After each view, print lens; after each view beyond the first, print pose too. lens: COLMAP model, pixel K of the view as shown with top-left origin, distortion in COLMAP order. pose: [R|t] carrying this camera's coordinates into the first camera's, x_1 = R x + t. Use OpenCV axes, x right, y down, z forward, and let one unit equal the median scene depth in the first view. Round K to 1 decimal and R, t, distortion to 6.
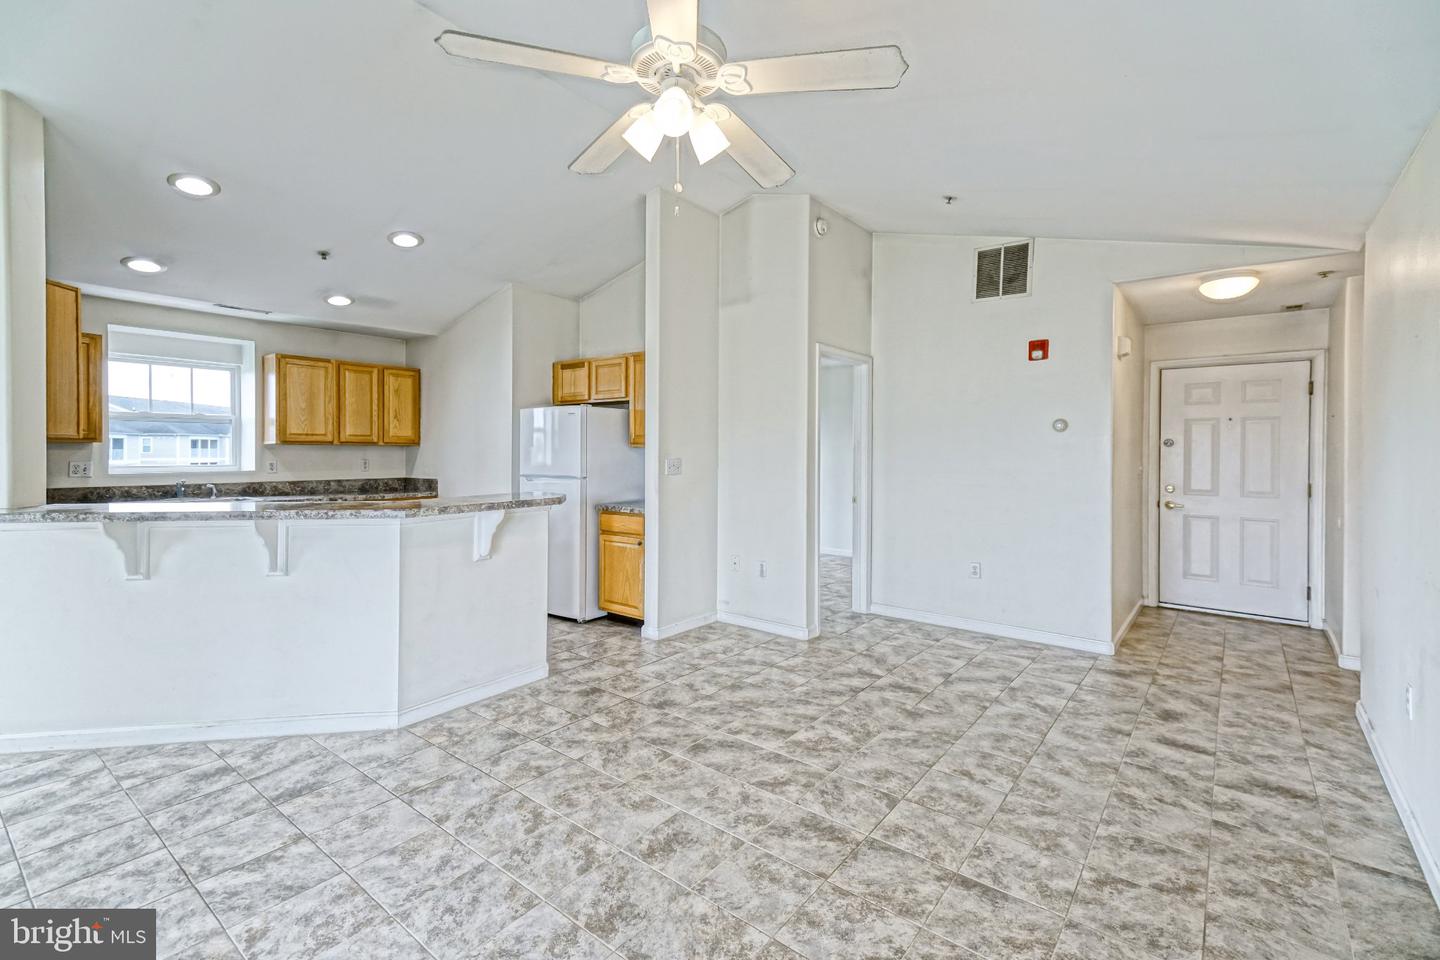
lens RADIAL K [[646.4, 0, 716.6], [0, 646.4, 454.9], [0, 0, 1]] dist [0.050701, -0.006316]
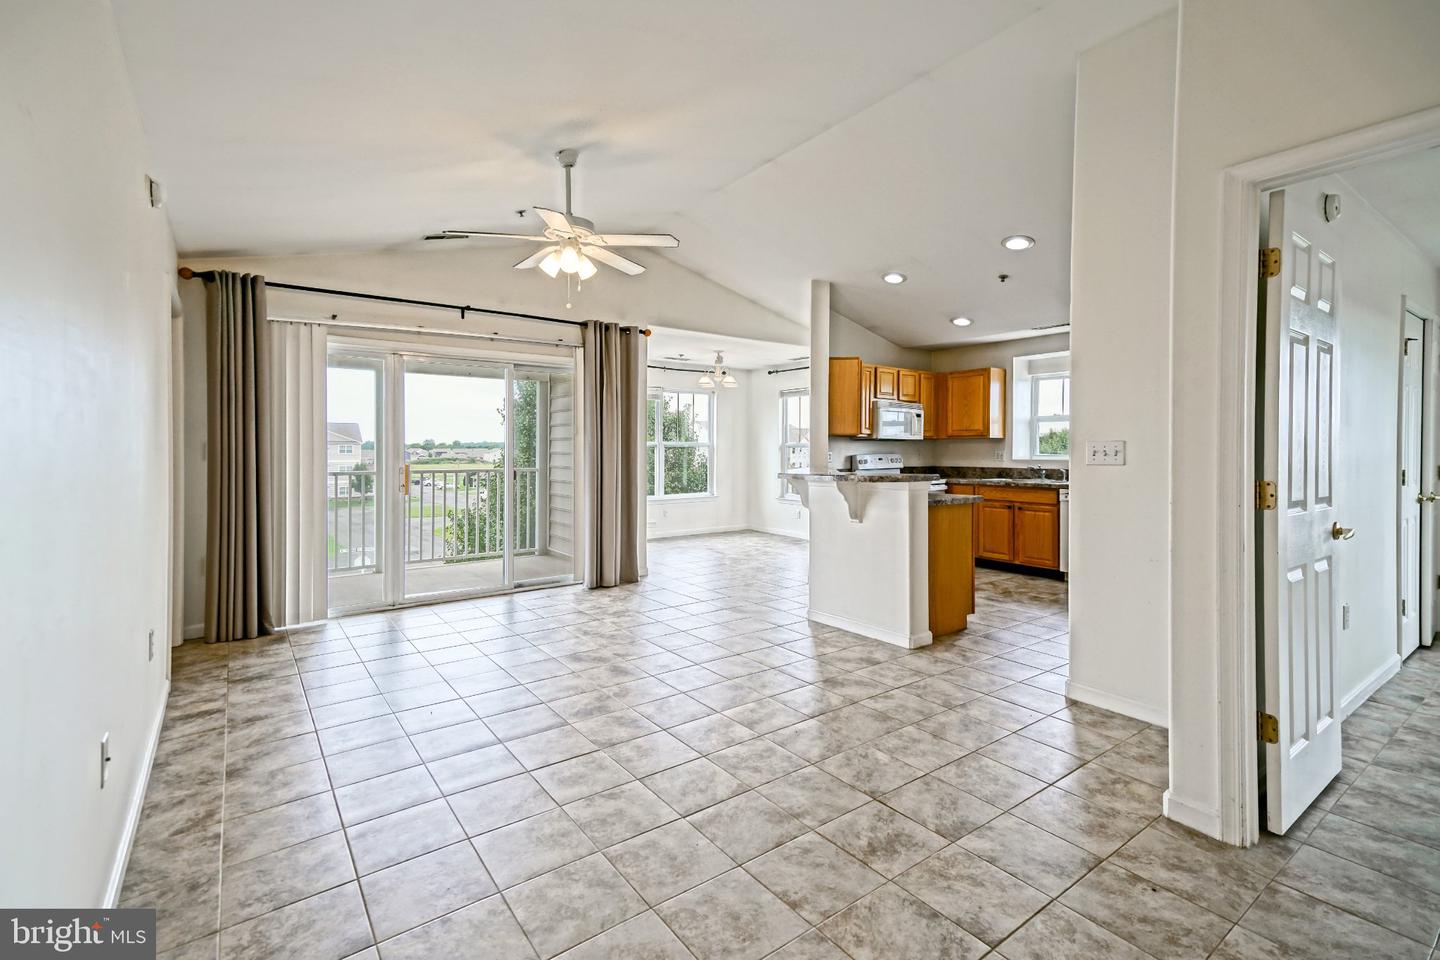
lens RADIAL K [[637.4, 0, 706.8], [0, 637.4, 452.9], [0, 0, 1]] dist [0.045752, -0.005432]
pose [[-0.267900, -0.001929, -0.963445, 1.009612], [-0.010875, 0.999940, 0.001022, 0.032571], [0.963385, 0.010751, -0.267905, 1.170125]]
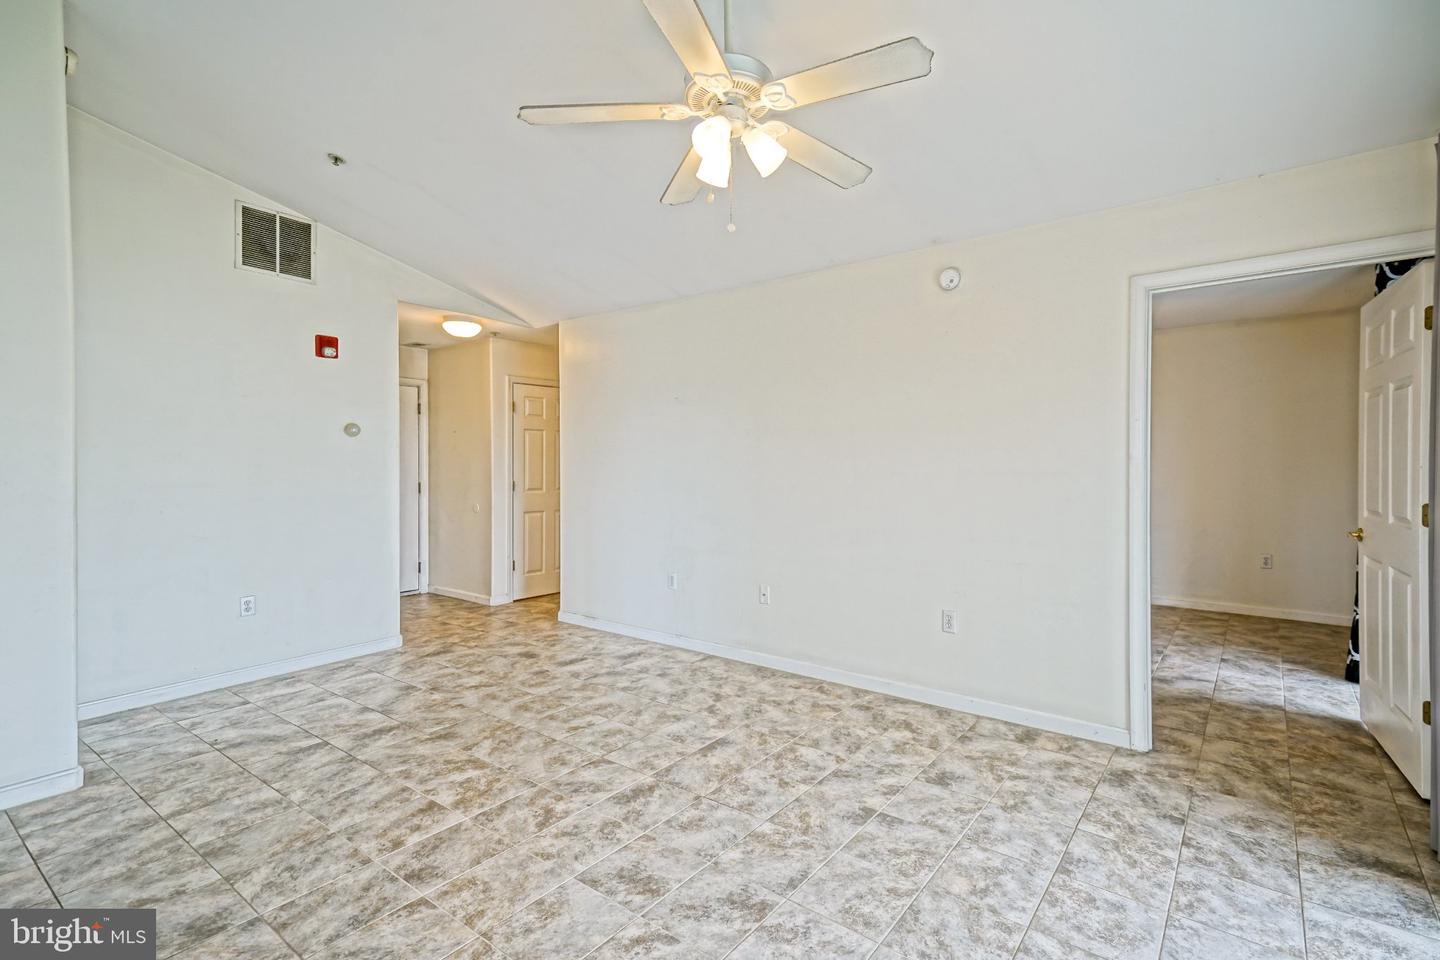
lens RADIAL K [[662.6, 0, 777.4], [0, 662.6, 477.1], [0, 0, 1]] dist [0.036295, -0.000151]
pose [[-0.050879, -0.028225, 0.998306, -0.716858], [0.012359, 0.999506, 0.028889, 0.004406], [-0.998628, 0.013807, -0.050505, 0.605699]]
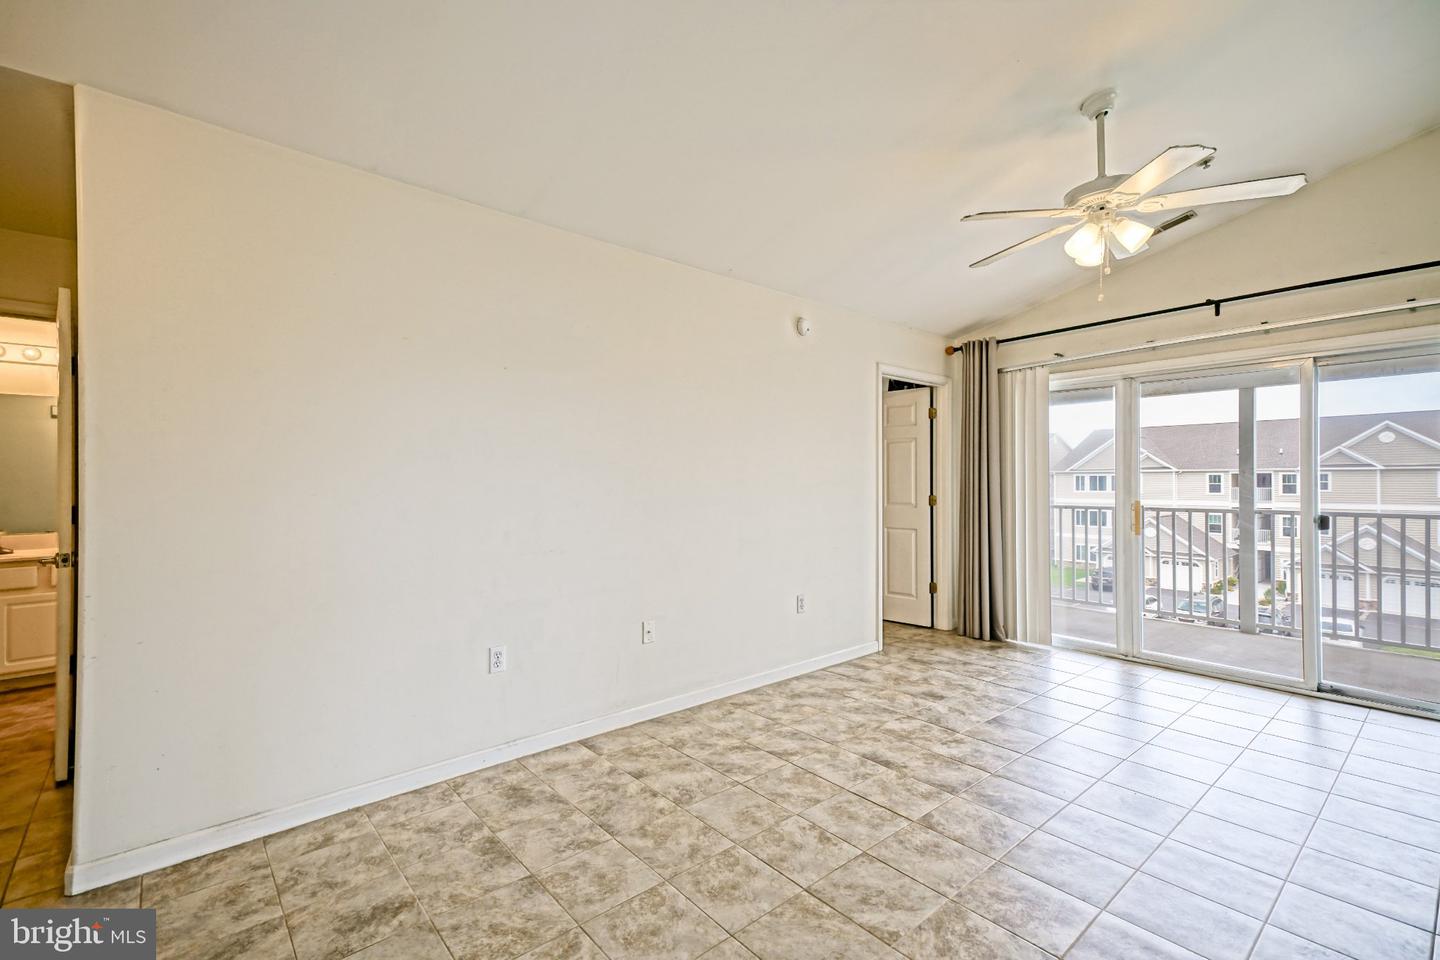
lens RADIAL K [[638.0, 0, 713.3], [0, 638.0, 469.5], [0, 0, 1]] dist [0.047883, -0.006852]
pose [[-0.982404, -0.003472, 0.186736, 0.319958], [-0.004943, 0.999960, -0.007412, 0.018521], [-0.186703, -0.008205, -0.982382, 1.608948]]
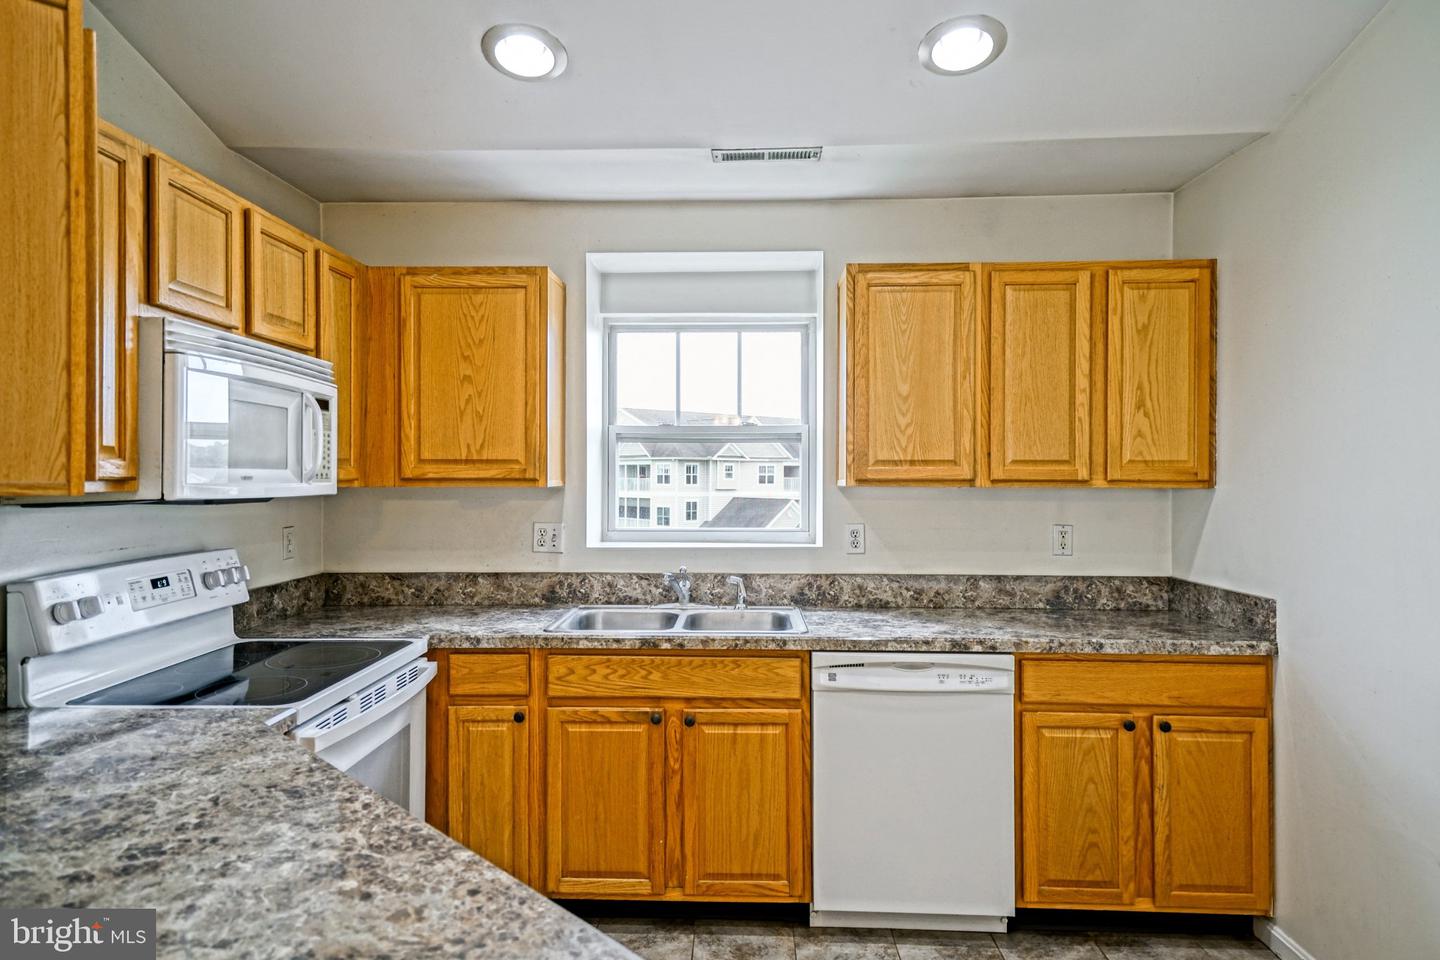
lens RADIAL K [[889.2, 0, 711.8], [0, 889.2, 476.4], [0, 0, 1]] dist [0.045066, -0.002570]
pose [[0.594634, -0.003753, -0.803988, -0.490026], [-0.003529, 0.999967, -0.007277, -0.033077], [0.803989, 0.007164, 0.594601, 1.078057]]
